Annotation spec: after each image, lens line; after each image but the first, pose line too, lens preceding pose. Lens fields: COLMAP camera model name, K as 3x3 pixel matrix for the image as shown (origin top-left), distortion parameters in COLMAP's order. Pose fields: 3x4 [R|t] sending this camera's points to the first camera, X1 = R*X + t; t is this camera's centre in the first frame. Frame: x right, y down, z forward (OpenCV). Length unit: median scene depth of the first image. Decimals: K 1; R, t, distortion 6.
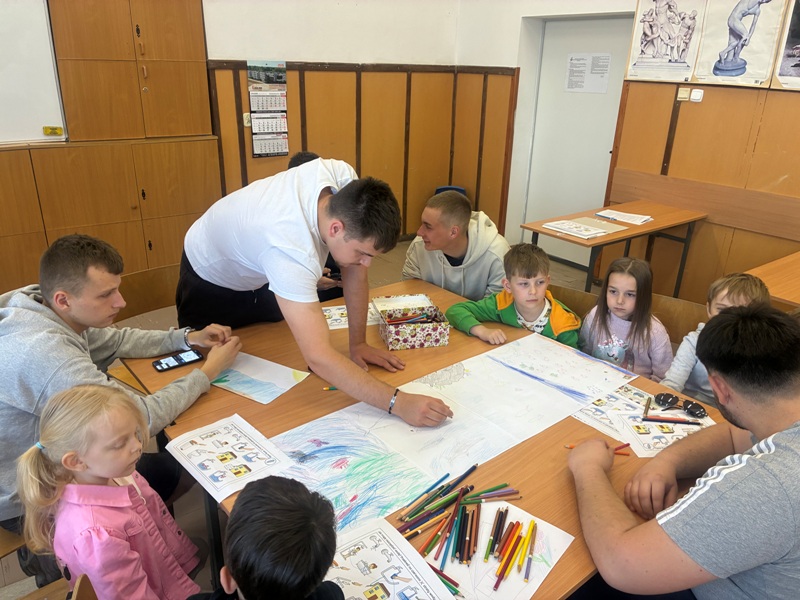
lens RADIAL K [[609.4, 0, 401.4], [0, 609.4, 297.8], [0, 0, 1]] dist [0.057133, -0.067030]
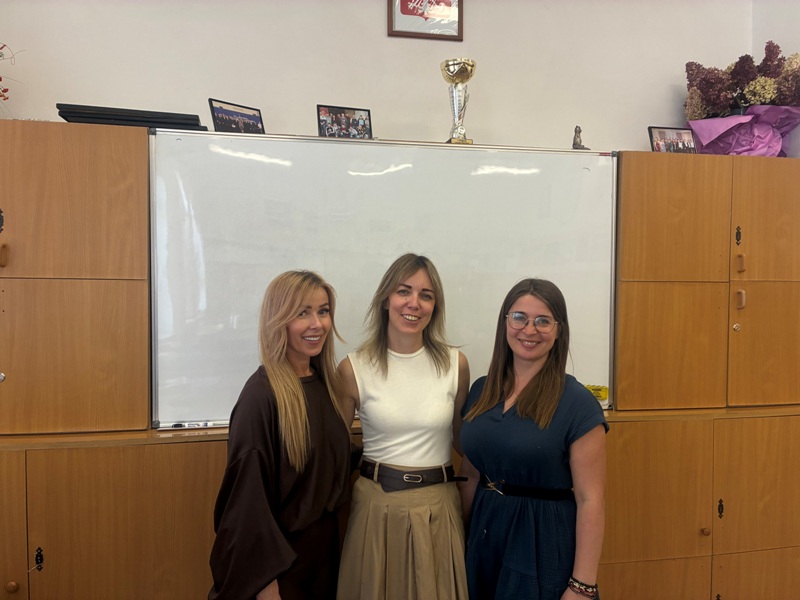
lens RADIAL K [[609.4, 0, 395.0], [0, 609.4, 293.6], [0, 0, 1]] dist [0.057133, -0.067030]
pose [[0.893981, -0.012705, -0.447924, -0.438057], [-0.148231, 0.934939, -0.322362, -0.129308], [0.422877, 0.354582, 0.833935, 0.358421]]
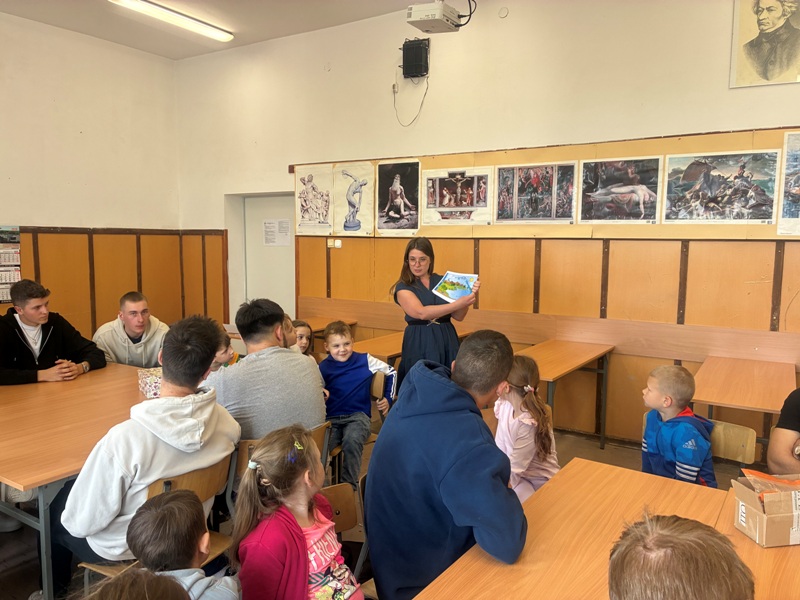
lens RADIAL K [[609.4, 0, 401.1], [0, 609.4, 304.8], [0, 0, 1]] dist [0.057133, -0.067030]
pose [[0.942087, -0.055497, 0.330745, 0.121746], [0.138217, 0.962811, -0.232143, 0.166640], [-0.305562, 0.264413, 0.914723, -0.332081]]
